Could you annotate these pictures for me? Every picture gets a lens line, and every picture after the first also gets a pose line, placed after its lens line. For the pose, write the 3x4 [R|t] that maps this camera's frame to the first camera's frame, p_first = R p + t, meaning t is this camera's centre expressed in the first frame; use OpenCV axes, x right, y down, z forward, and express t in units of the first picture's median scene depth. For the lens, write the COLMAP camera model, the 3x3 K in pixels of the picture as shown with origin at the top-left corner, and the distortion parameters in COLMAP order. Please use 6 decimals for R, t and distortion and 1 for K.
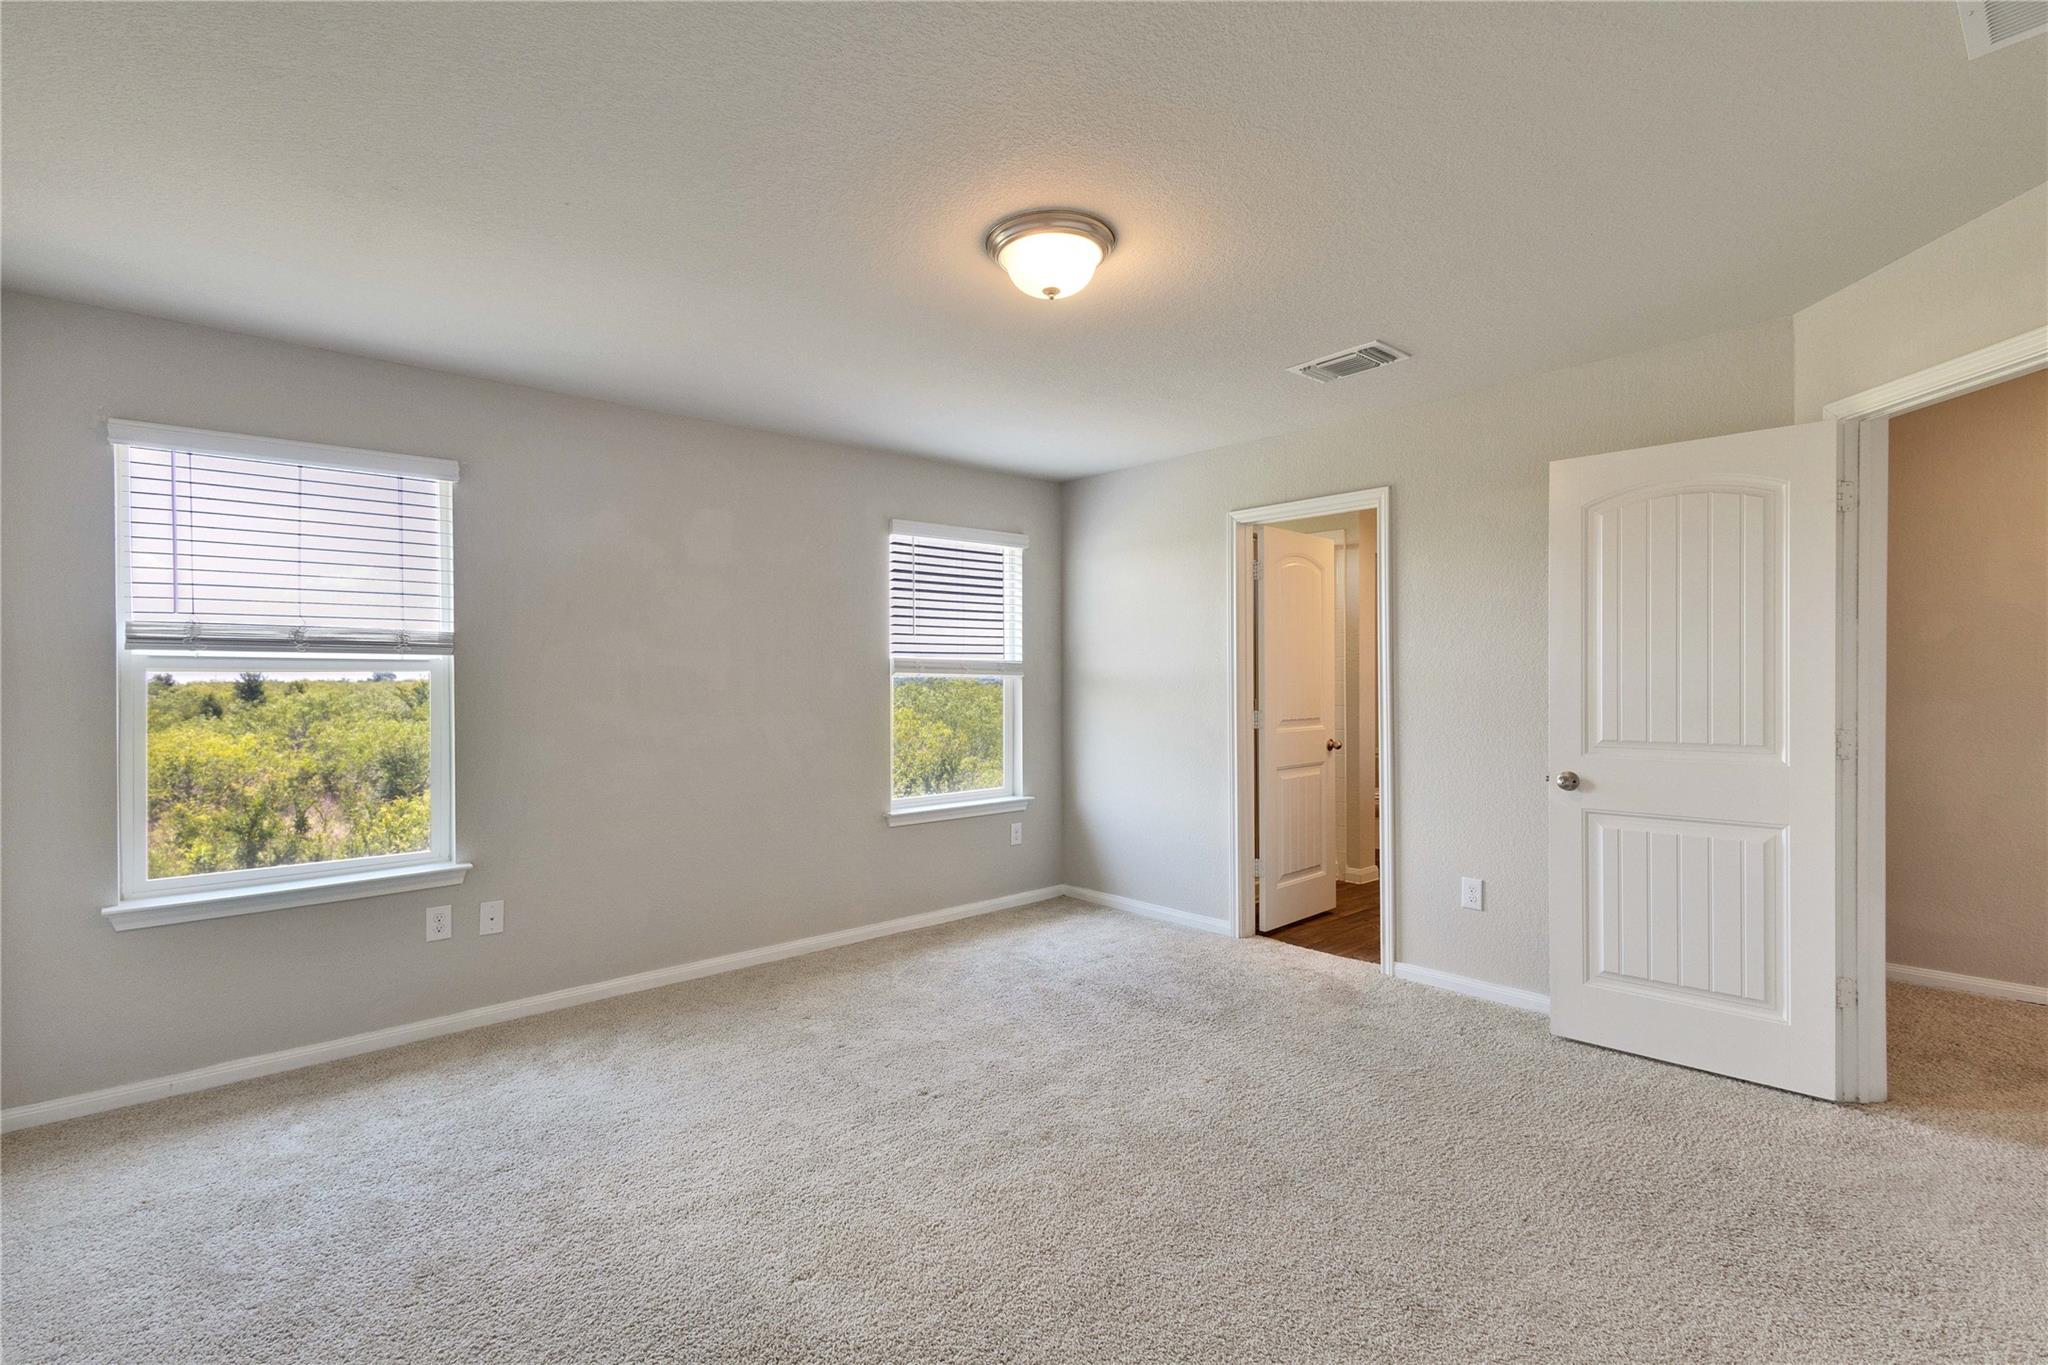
lens RADIAL K [[941.3, 0, 1024.0], [0, 941.3, 682.5], [0, 0, 1]] dist [-0.002873, -0.000331]
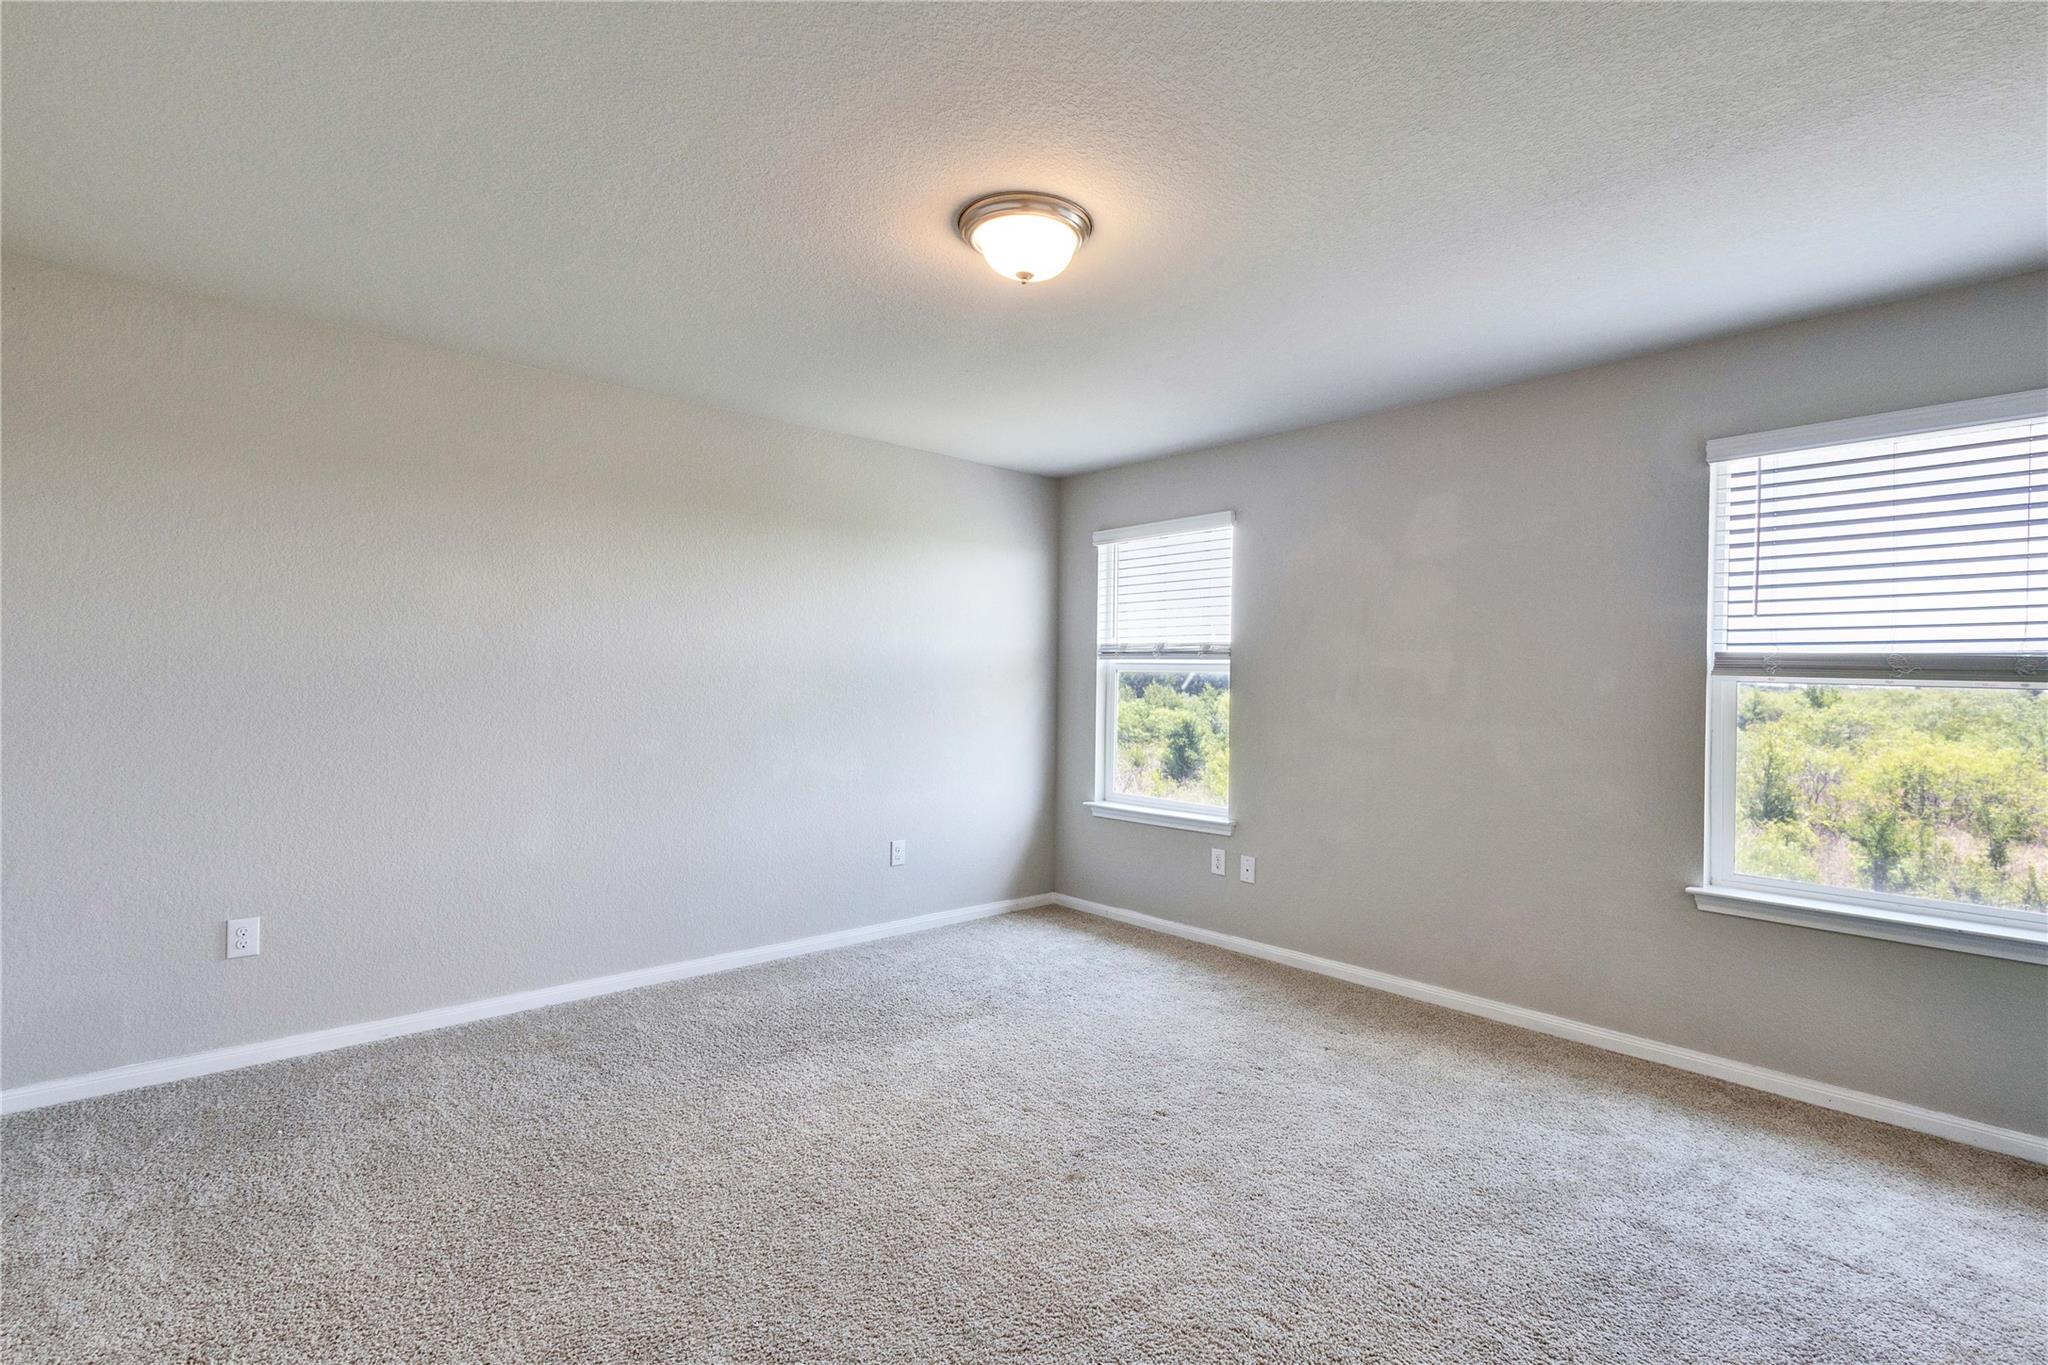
lens RADIAL K [[972.1, 0, 1024.0], [0, 972.1, 682.5], [0, 0, 1]] dist [0.086399, -0.000261]
pose [[0.008144, 0.005468, -0.999952, 0.698061], [-0.006541, 0.999964, 0.005415, -0.002138], [0.999945, 0.006497, 0.008180, 0.662292]]
